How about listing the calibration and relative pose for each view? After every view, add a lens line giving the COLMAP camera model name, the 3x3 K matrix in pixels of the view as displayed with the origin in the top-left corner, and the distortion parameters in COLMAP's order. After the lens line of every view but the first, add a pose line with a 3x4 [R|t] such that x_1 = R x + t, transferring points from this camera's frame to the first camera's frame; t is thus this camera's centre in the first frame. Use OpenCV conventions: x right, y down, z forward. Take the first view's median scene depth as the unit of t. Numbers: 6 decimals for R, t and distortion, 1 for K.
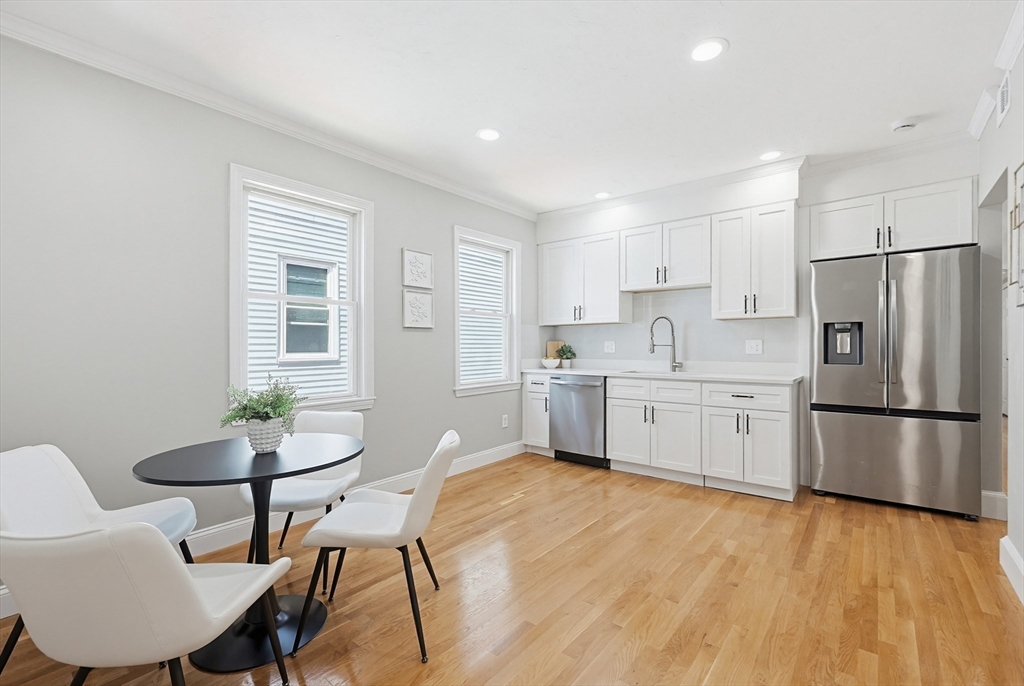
lens RADIAL K [[443.7, 0, 508.1], [0, 443.7, 345.7], [0, 0, 1]] dist [0.000191, 0.000032]
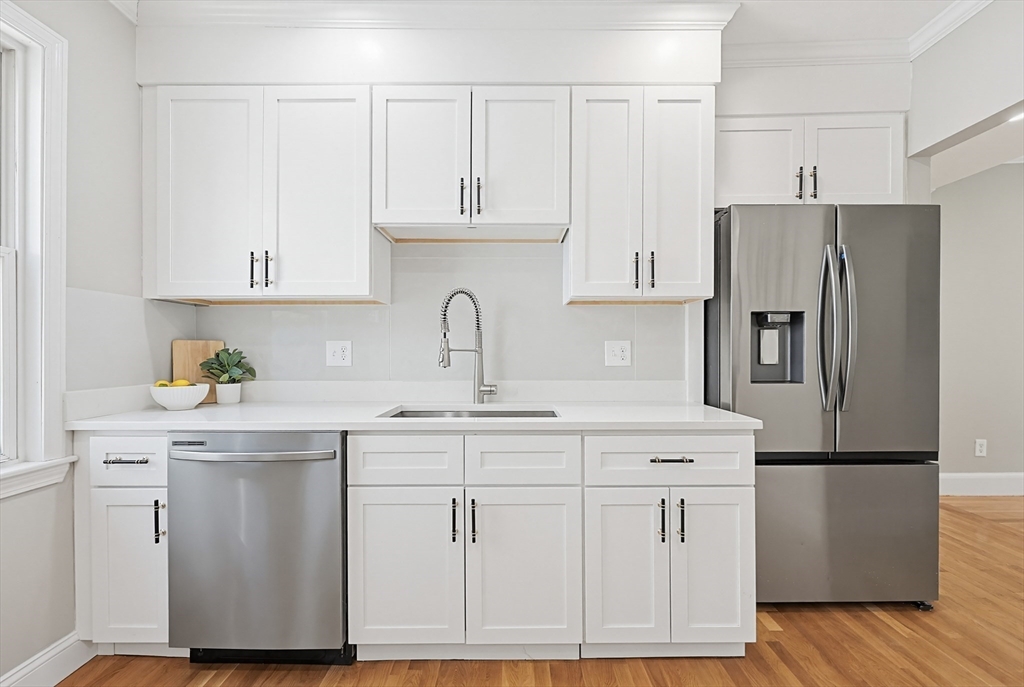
lens RADIAL K [[442.2, 0, 518.6], [0, 442.2, 354.0], [0, 0, 1]] dist [-0.004029, -0.000331]
pose [[0.770944, -0.001813, 0.636900, 0.096643], [-0.000735, 0.999993, 0.003735, 0.001313], [-0.636902, -0.003348, 0.770937, 0.635352]]
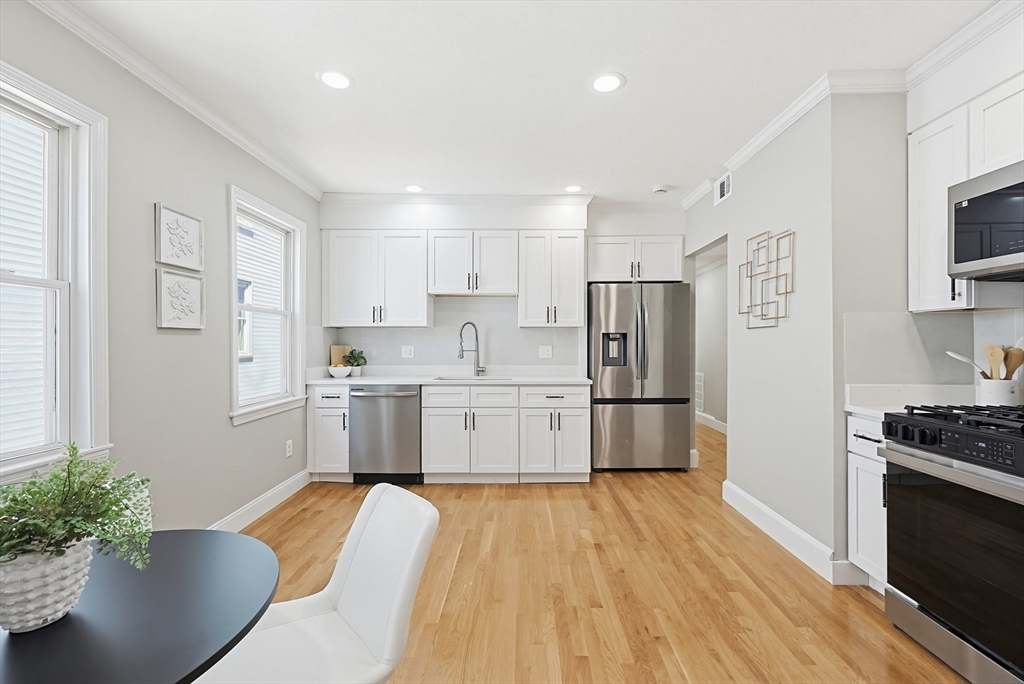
lens RADIAL K [[438.5, 0, 519.1], [0, 438.5, 344.6], [0, 0, 1]] dist [-0.000518, -0.000002]
pose [[0.777004, 0.000601, 0.629496, -0.205482], [-0.001082, 0.999999, 0.000382, -0.016215], [-0.629495, -0.000978, 0.777004, 0.164079]]
